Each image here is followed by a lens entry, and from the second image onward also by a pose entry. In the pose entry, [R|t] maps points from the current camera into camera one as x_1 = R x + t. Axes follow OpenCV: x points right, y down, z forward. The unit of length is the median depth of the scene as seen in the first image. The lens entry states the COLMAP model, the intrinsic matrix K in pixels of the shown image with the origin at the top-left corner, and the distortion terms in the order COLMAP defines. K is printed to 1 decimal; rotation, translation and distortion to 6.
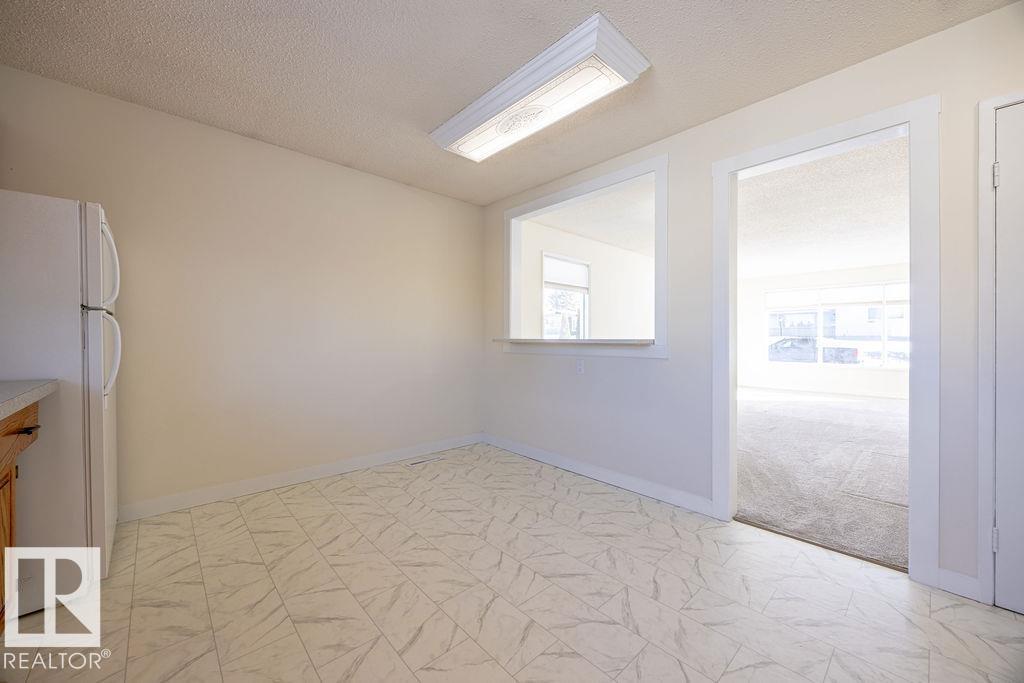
lens RADIAL K [[392.6, 0, 515.0], [0, 392.6, 339.8], [0, 0, 1]] dist [-0.000322, -0.000057]
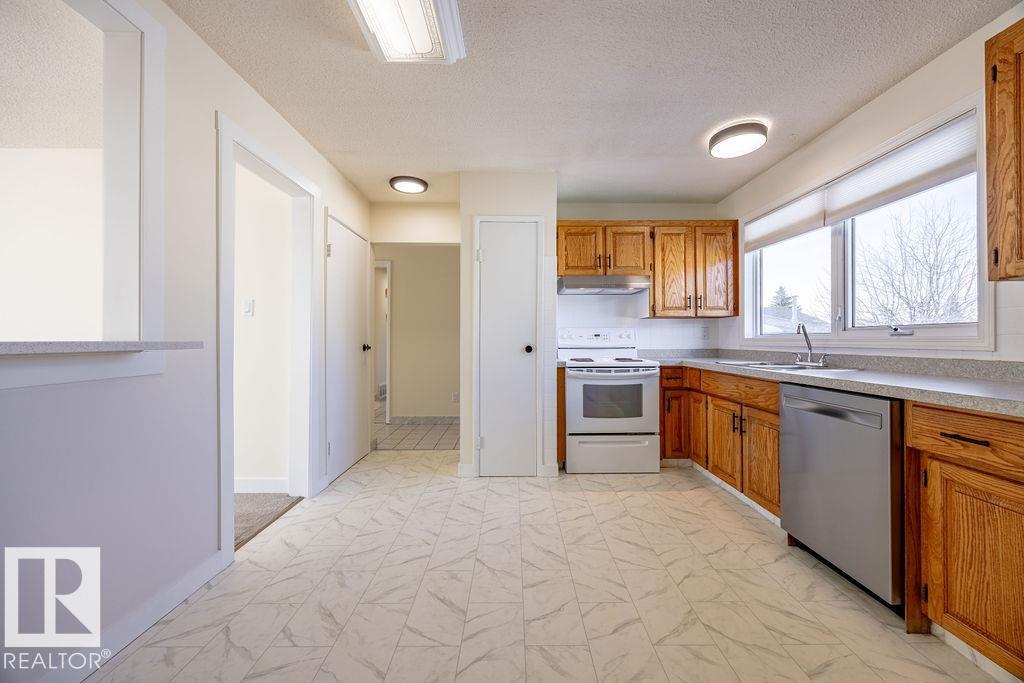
lens RADIAL K [[392.6, 0, 515.0], [0, 392.6, 339.8], [0, 0, 1]] dist [-0.000322, -0.000057]
pose [[-0.743803, 0.001068, 0.668398, -0.430448], [-0.000132, 0.999998, -0.001744, -0.003200], [-0.668399, -0.001386, -0.743802, 1.145178]]
